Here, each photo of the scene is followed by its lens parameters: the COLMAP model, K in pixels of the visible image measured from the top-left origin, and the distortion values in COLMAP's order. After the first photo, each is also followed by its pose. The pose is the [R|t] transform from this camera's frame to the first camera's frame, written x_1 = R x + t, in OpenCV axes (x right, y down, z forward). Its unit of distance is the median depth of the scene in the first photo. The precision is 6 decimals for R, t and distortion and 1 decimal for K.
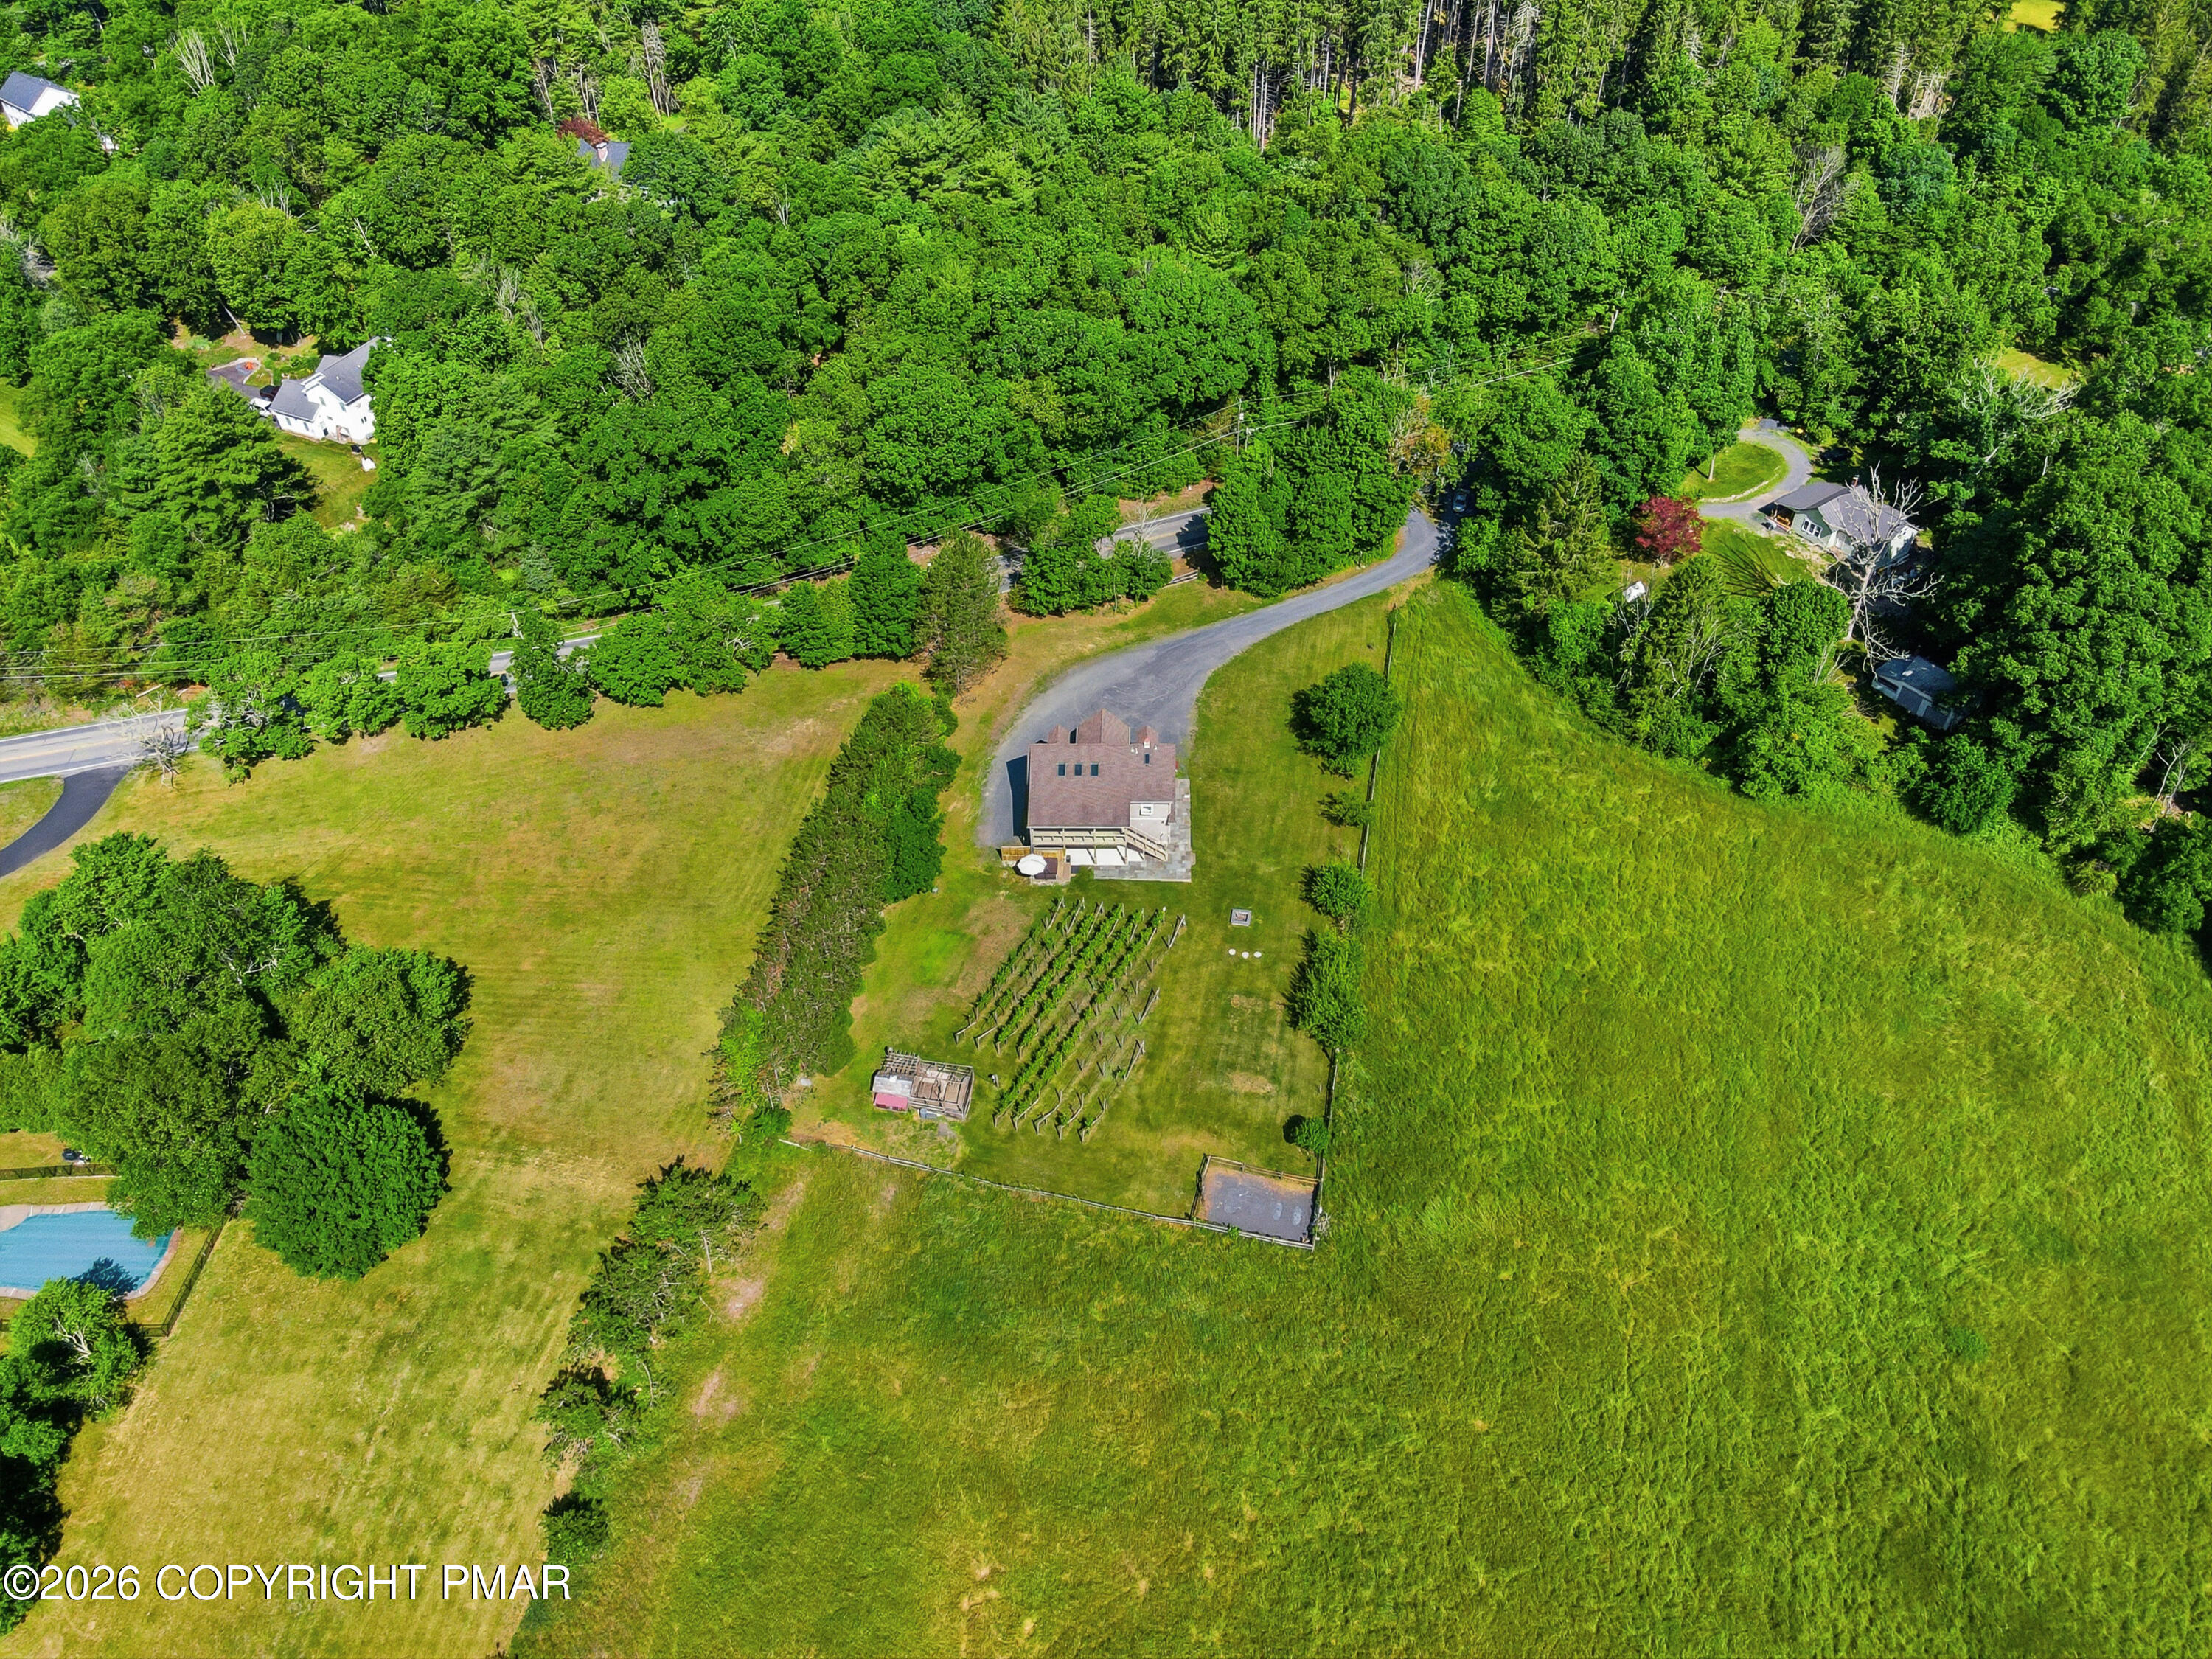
lens RADIAL K [[1618.8, 0, 1106.0], [0, 1618.8, 829.5], [0, 0, 1]] dist [-0.002302, 0.029061]
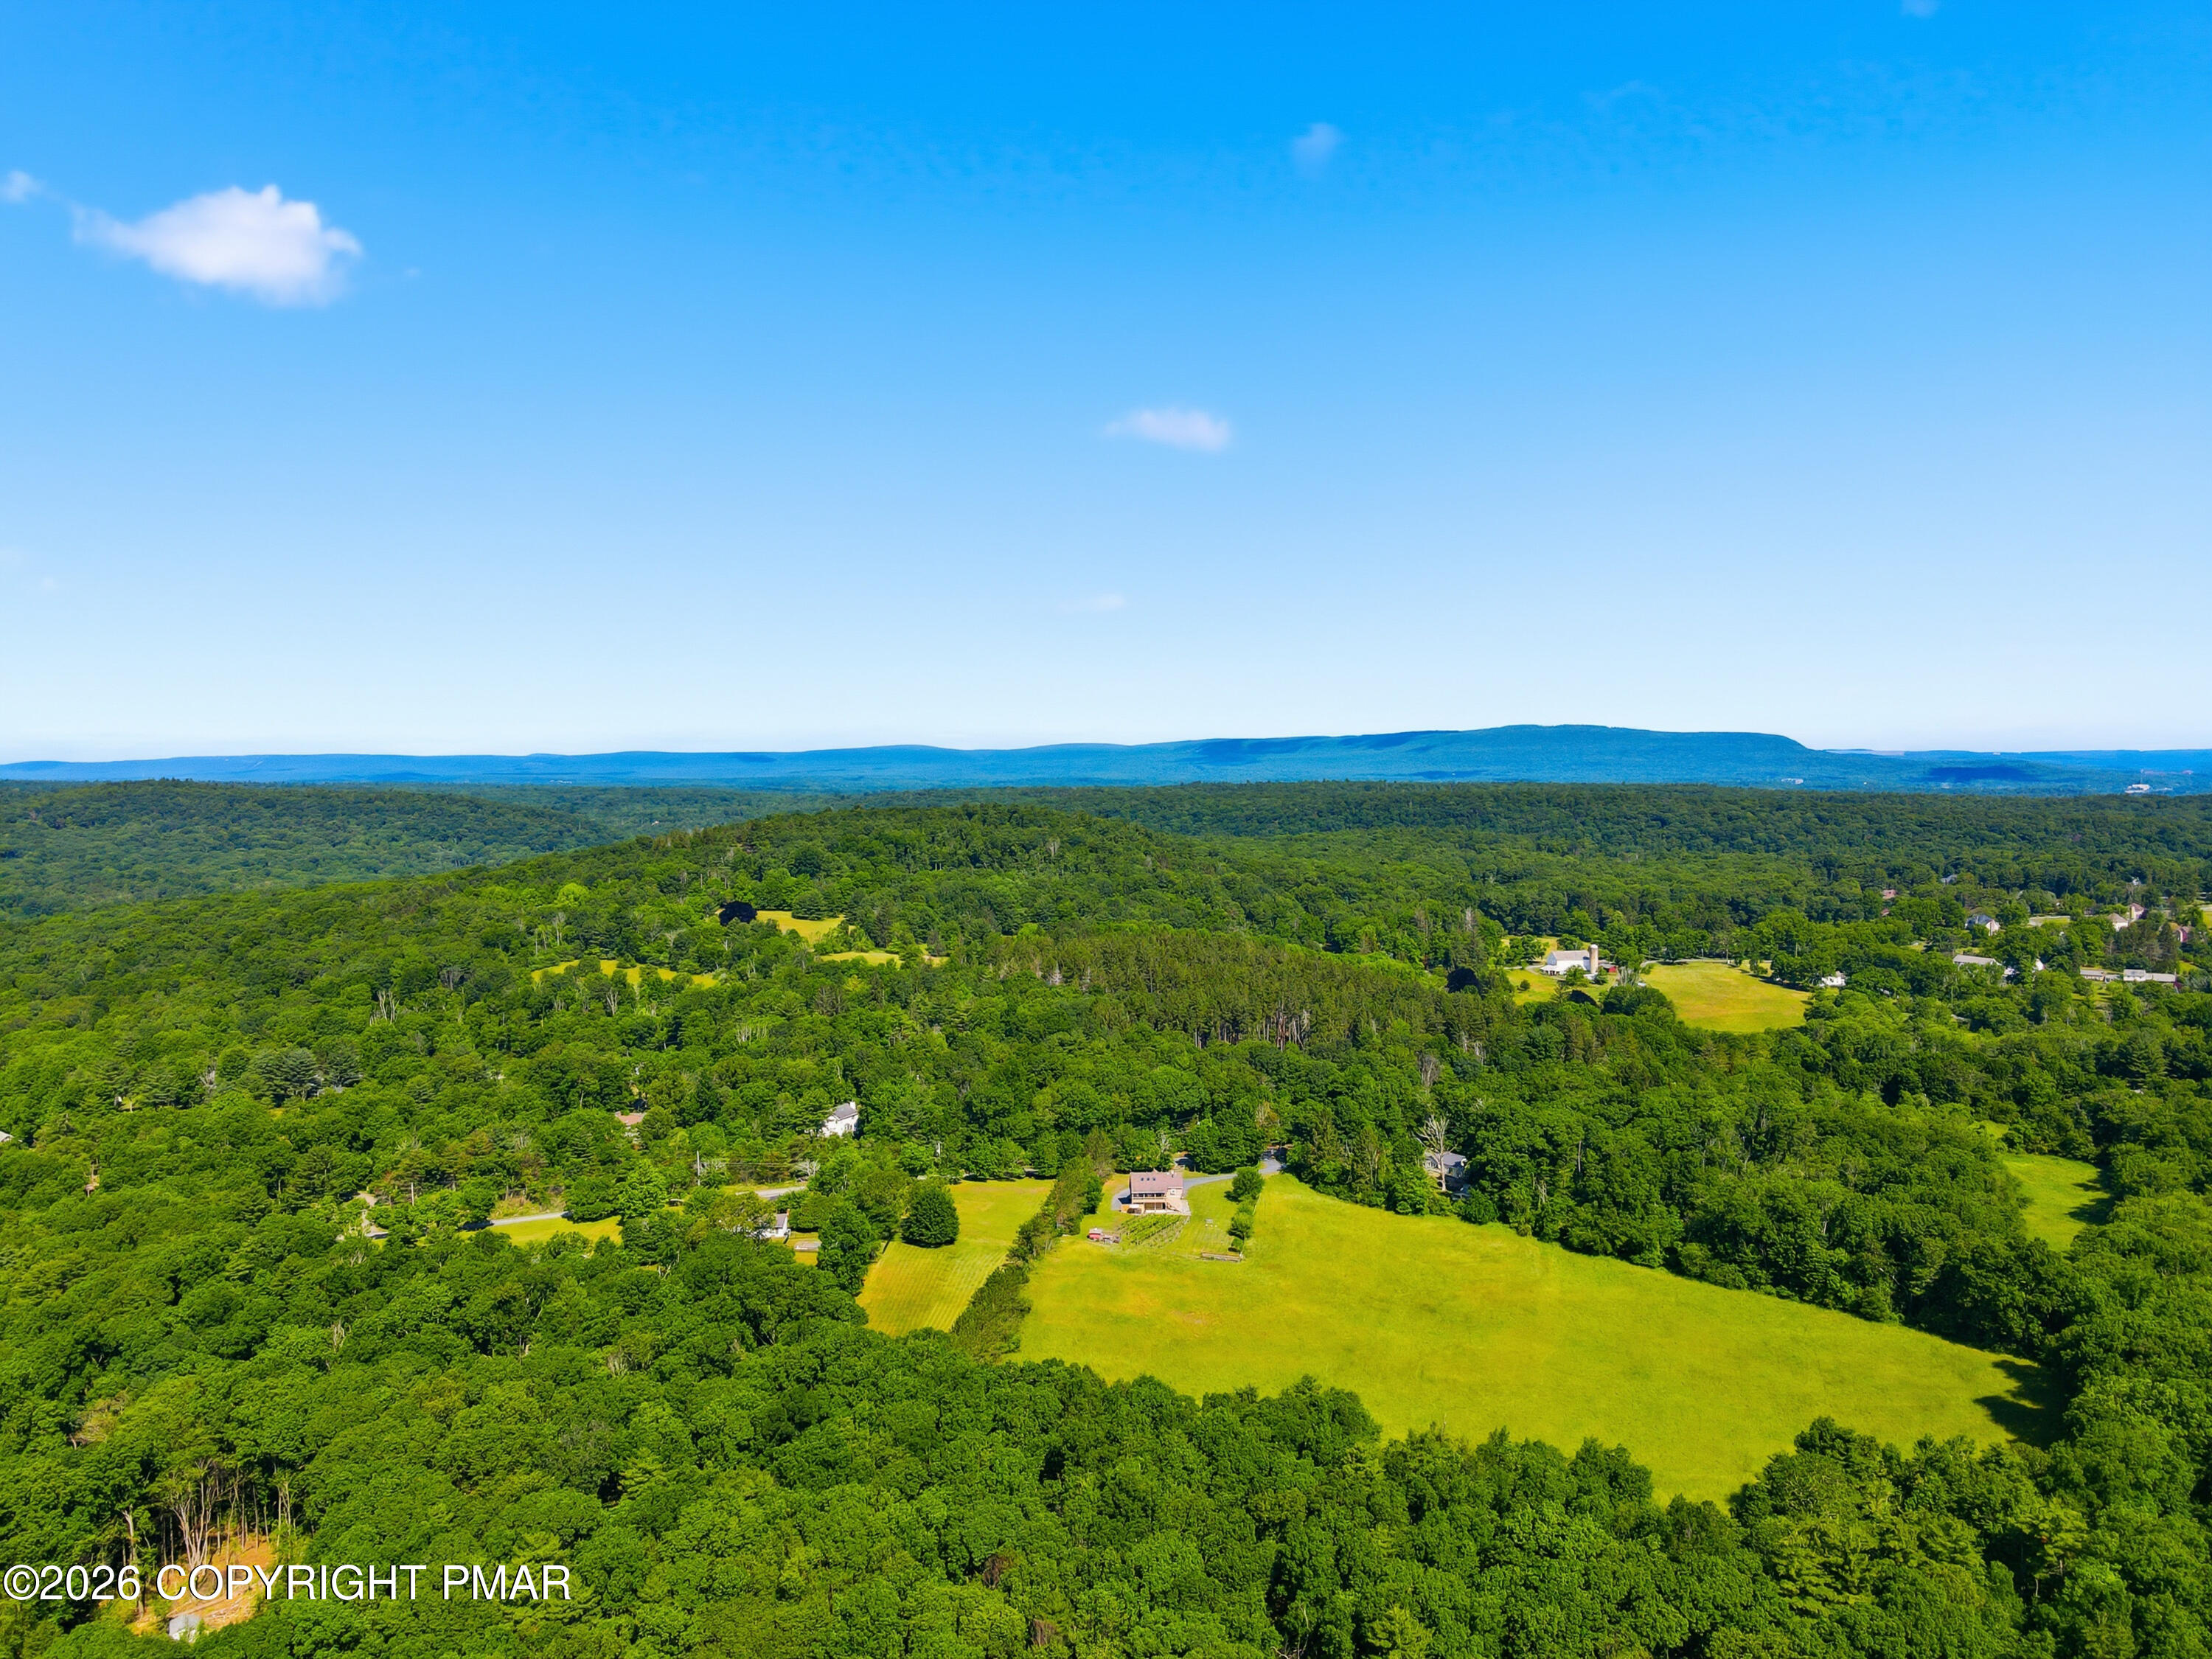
lens RADIAL K [[1618.8, 0, 1106.0], [0, 1618.8, 829.5], [0, 0, 1]] dist [-0.002302, 0.029061]
pose [[0.999153, 0.011259, 0.039572, -0.178997], [0.018352, 0.738875, -0.673593, 1.193954], [-0.036823, 0.673749, 0.738042, -1.256138]]
